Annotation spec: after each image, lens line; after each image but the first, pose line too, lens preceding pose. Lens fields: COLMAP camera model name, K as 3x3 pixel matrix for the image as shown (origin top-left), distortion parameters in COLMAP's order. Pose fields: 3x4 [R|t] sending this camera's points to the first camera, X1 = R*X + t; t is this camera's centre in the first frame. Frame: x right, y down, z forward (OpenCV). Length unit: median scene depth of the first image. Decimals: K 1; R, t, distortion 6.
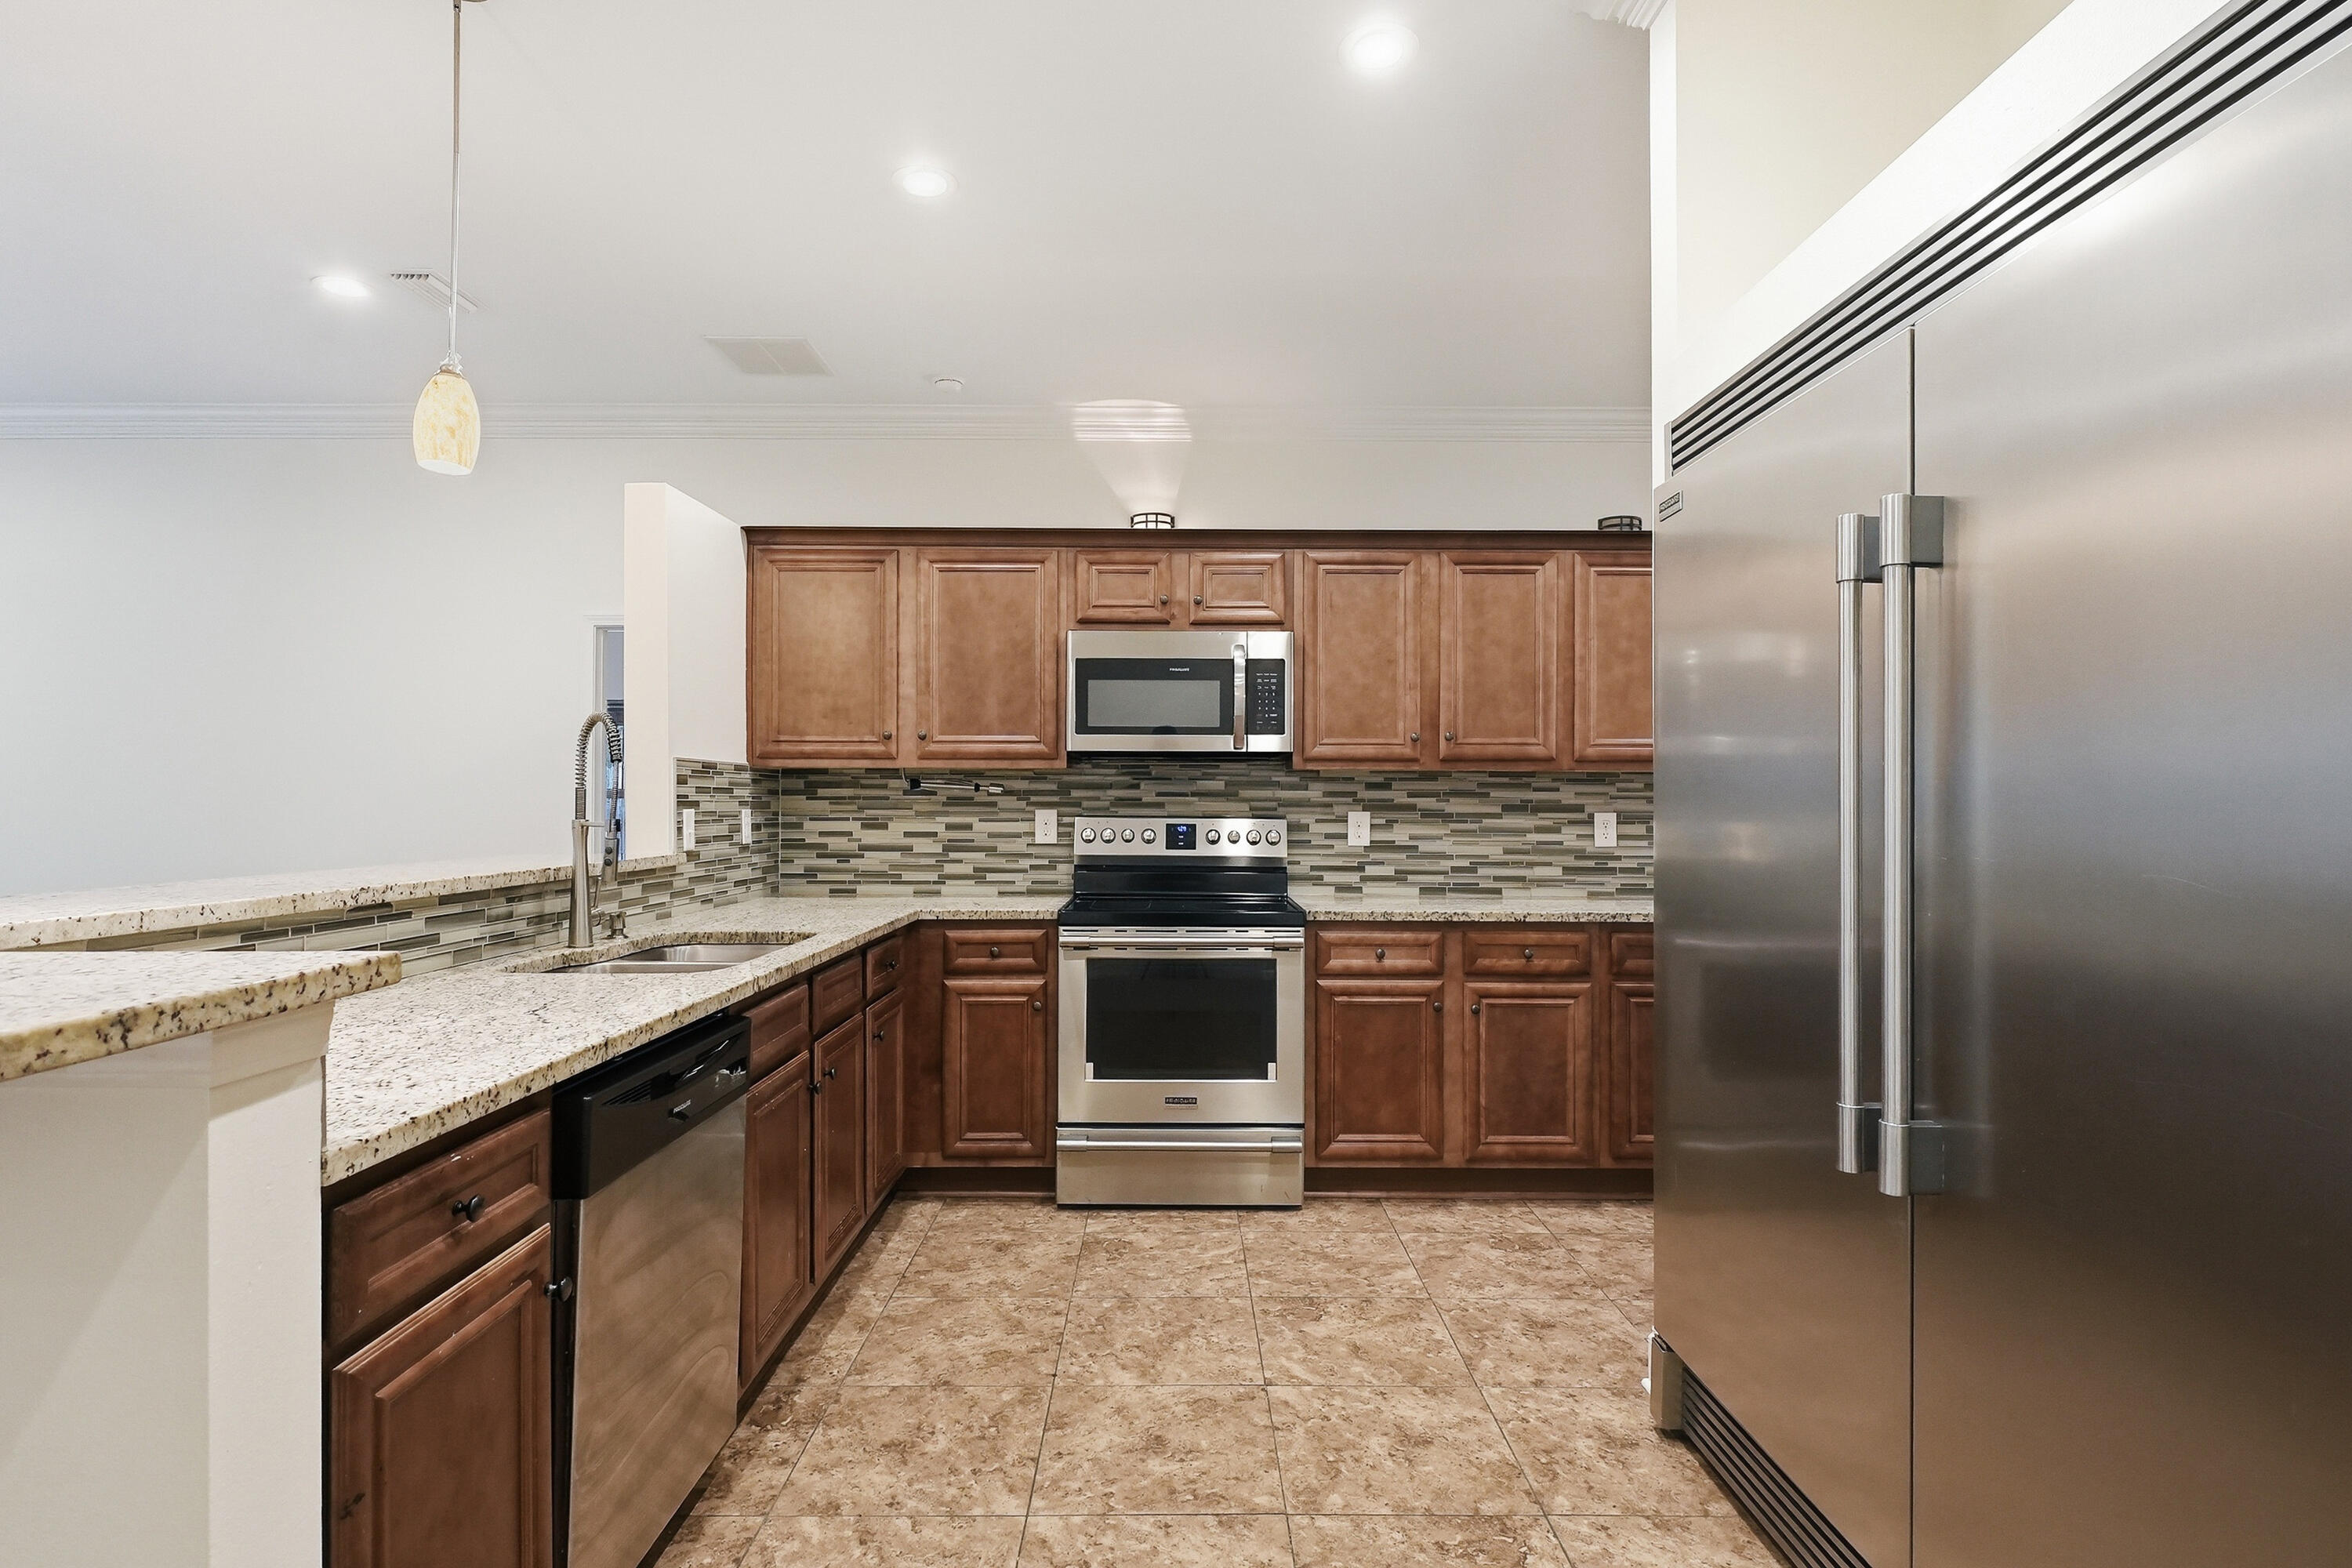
lens RADIAL K [[1158.8, 0, 1196.9], [0, 1158.8, 779.1], [0, 0, 1]] dist [-0.018585, 0.002880]
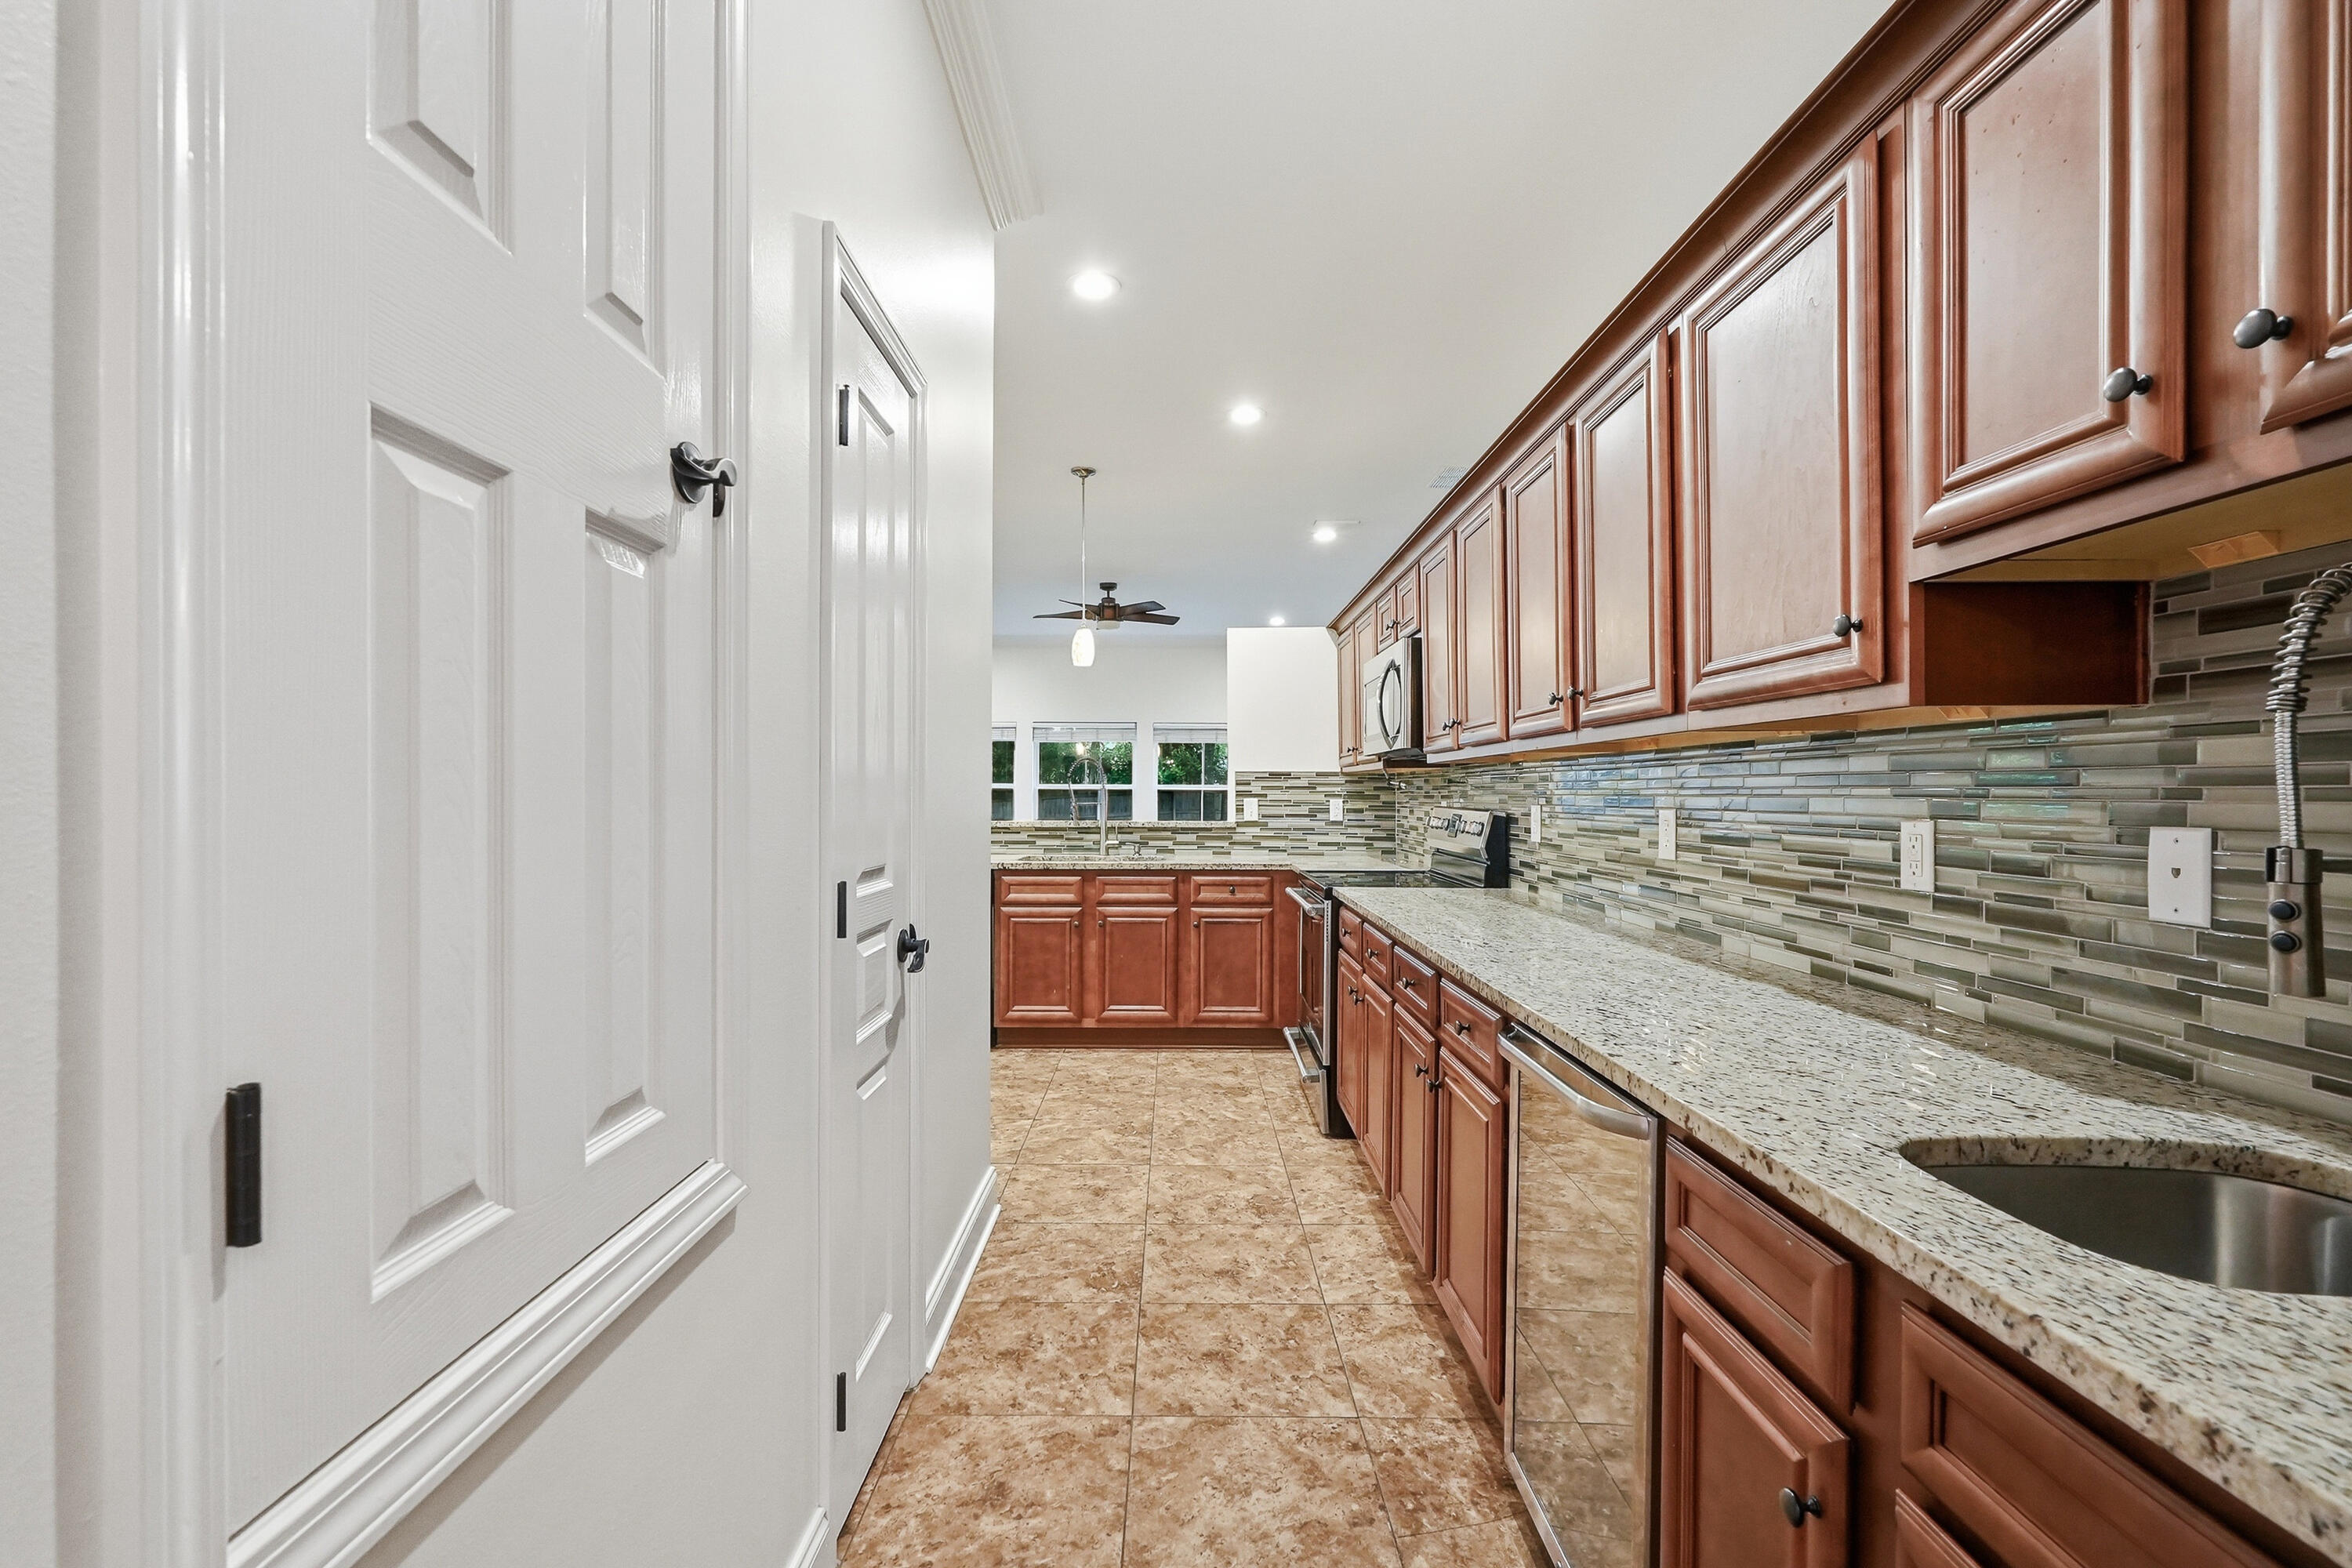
lens RADIAL K [[1011.1, 0, 1179.9], [0, 1011.1, 805.6], [0, 0, 1]] dist [-0.008326, -0.000567]
pose [[-0.007235, 0.008984, -0.999933, 1.121071], [0.014982, 0.999848, 0.008875, 0.020983], [0.999862, -0.014917, -0.007369, 0.862112]]
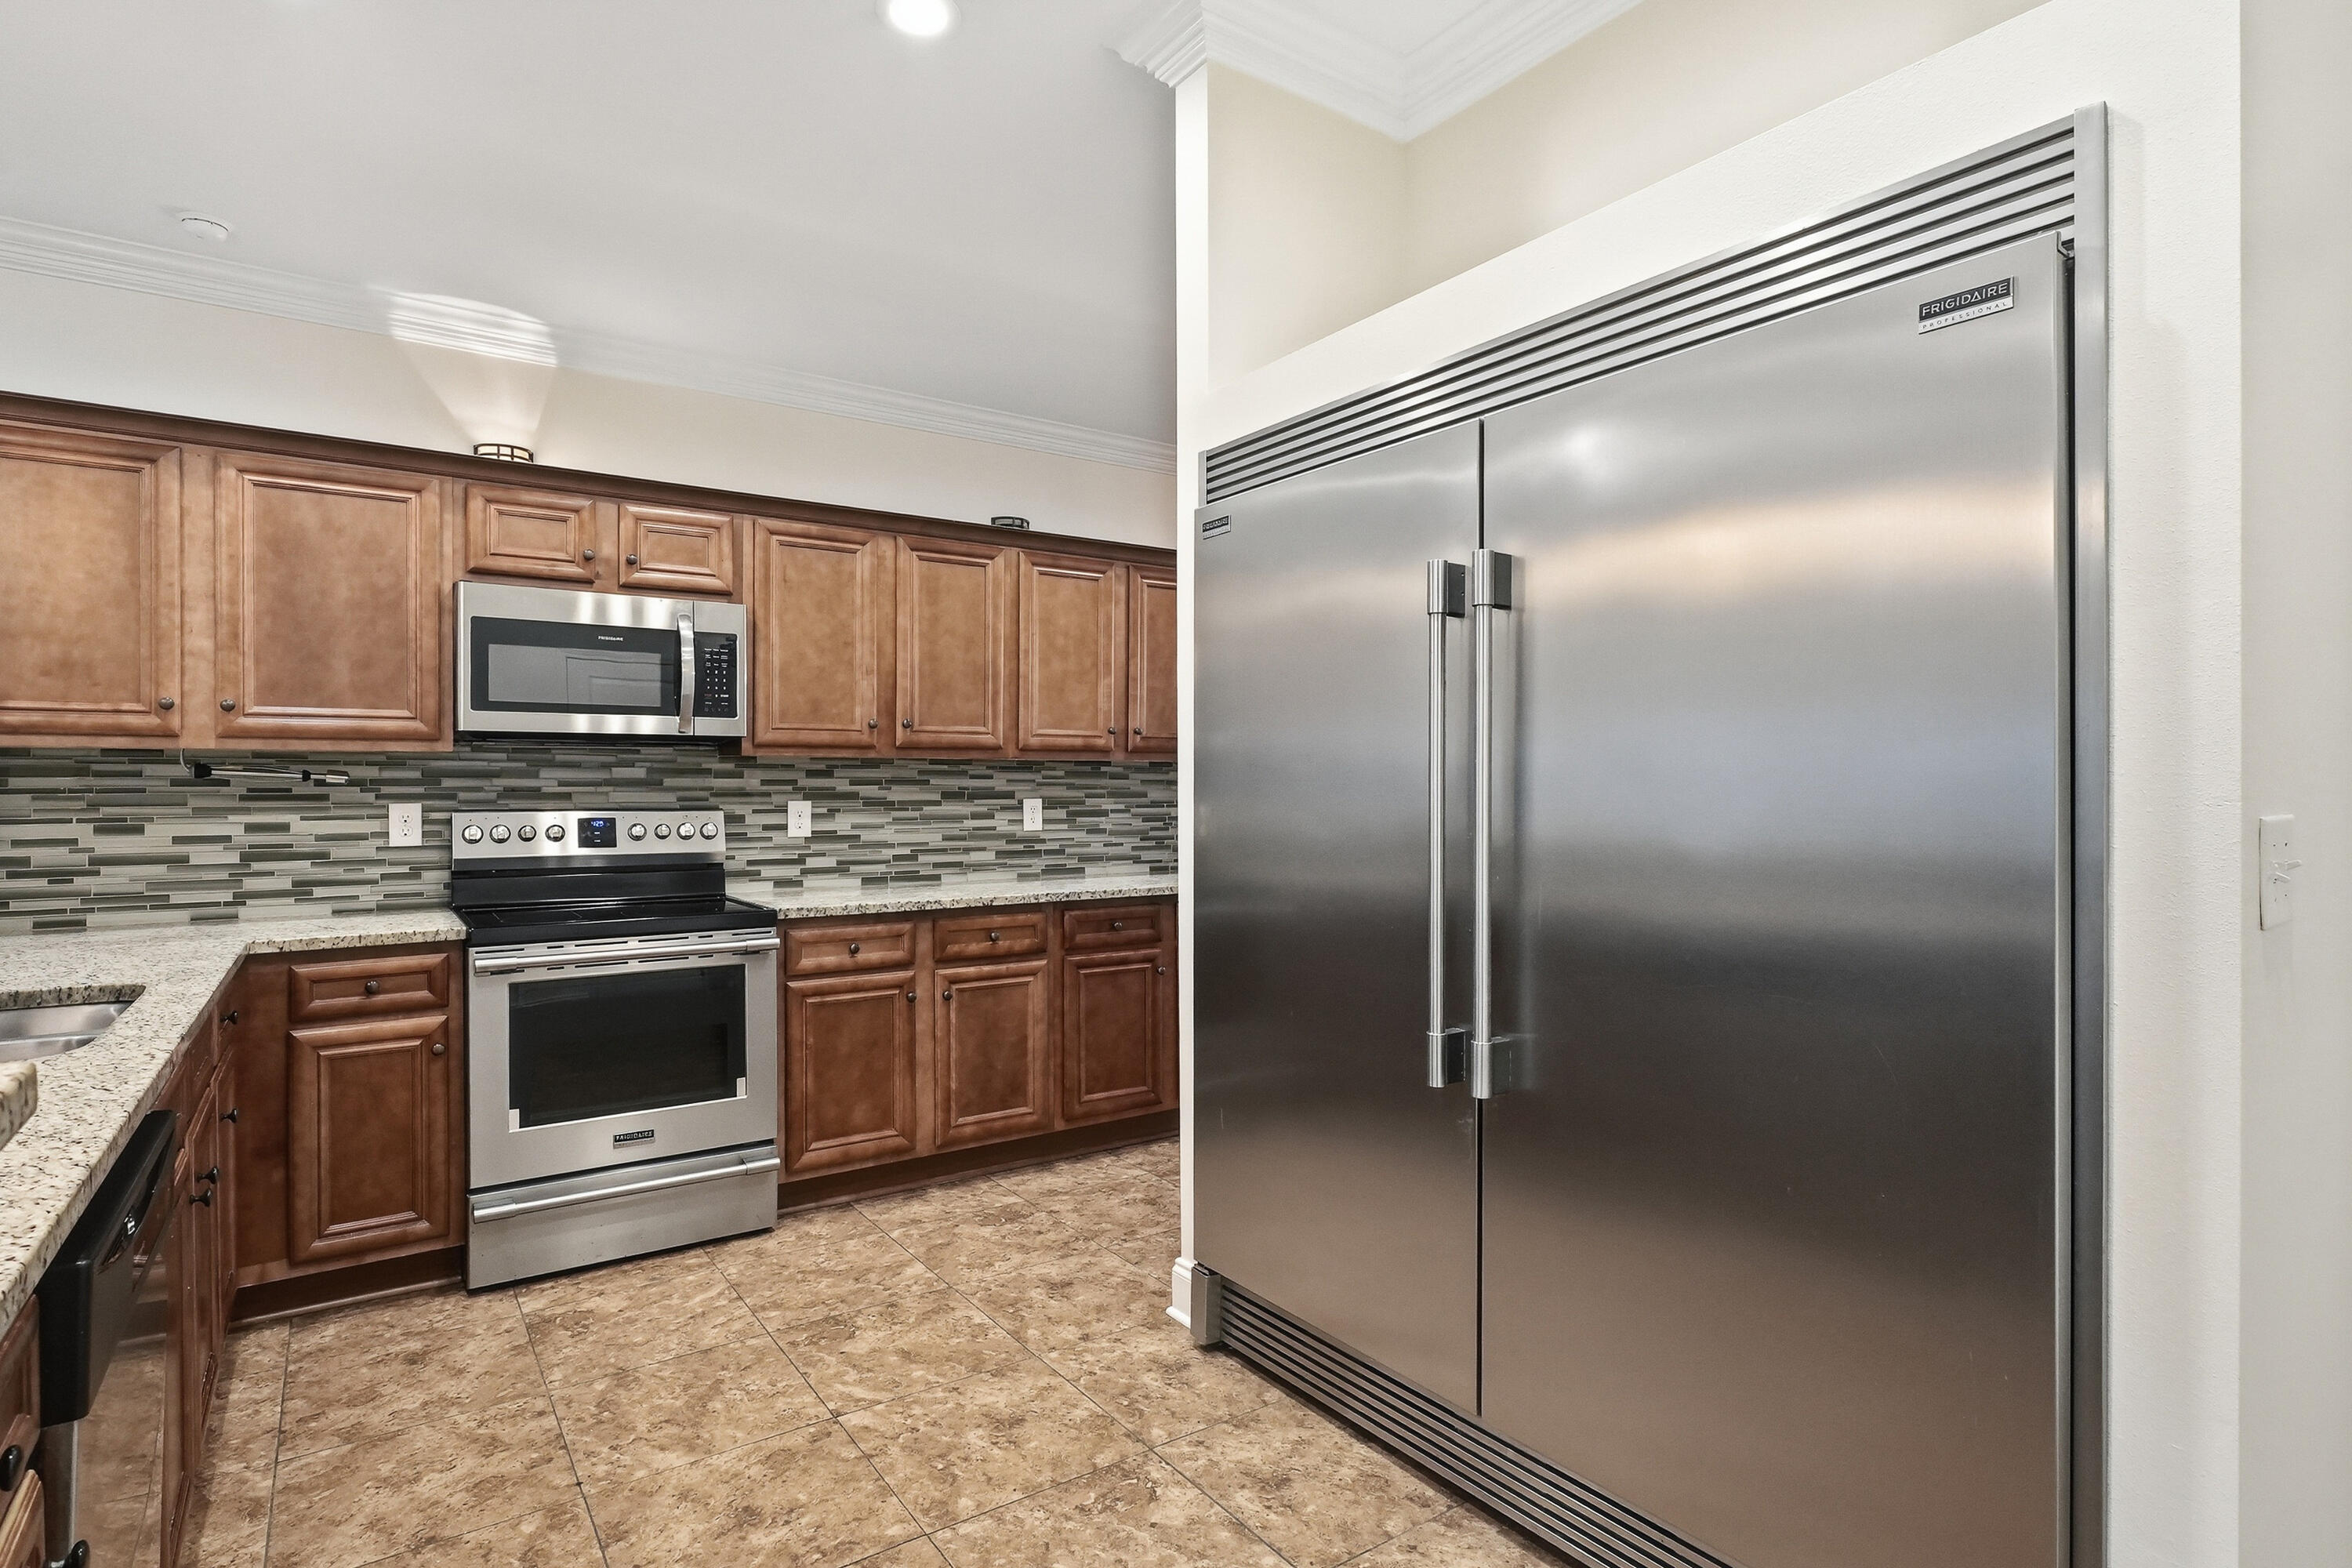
lens RADIAL K [[1158.8, 0, 1186.9], [0, 1158.8, 782.0], [0, 0, 1]] dist [-0.018585, 0.002880]
pose [[0.822003, -0.003570, 0.569472, -0.162504], [-0.005494, 0.999884, 0.014198, -0.002796], [-0.569456, -0.014799, 0.821888, 0.054268]]
